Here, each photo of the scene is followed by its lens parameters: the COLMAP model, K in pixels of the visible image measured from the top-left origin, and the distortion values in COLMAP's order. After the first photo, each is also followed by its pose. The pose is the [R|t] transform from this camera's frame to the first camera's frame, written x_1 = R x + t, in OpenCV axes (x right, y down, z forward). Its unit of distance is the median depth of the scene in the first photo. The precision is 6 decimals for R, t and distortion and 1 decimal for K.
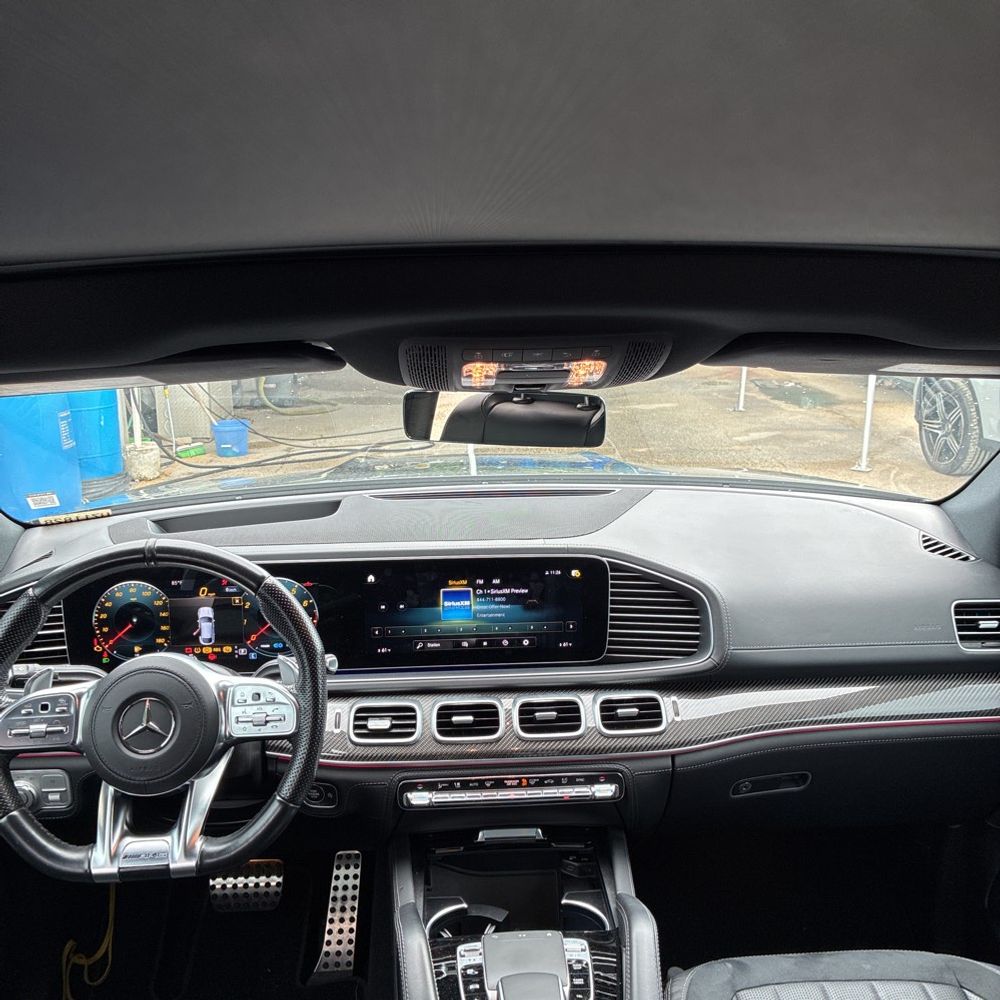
lens RADIAL K [[1011.8, 0, 500.0], [0, 1011.8, 493.5], [0, 0, 1]] dist [0.016725, 0.000000]
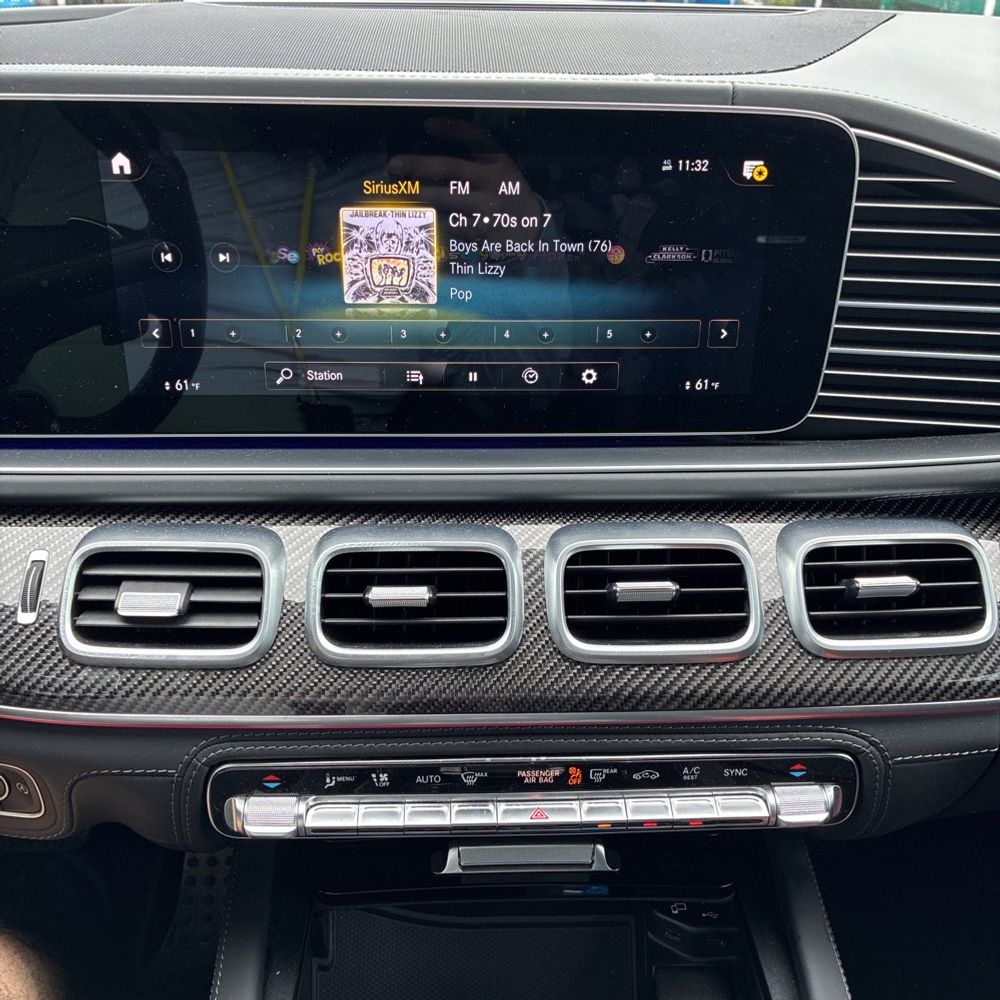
lens RADIAL K [[1011.8, 0, 499.1], [0, 1011.8, 497.1], [0, 0, 1]] dist [0.016725, 0.000000]
pose [[0.999535, 0.028537, -0.010737, -0.000717], [-0.025203, 0.971471, 0.235814, 0.110506], [0.017161, -0.235434, 0.971739, 0.677317]]
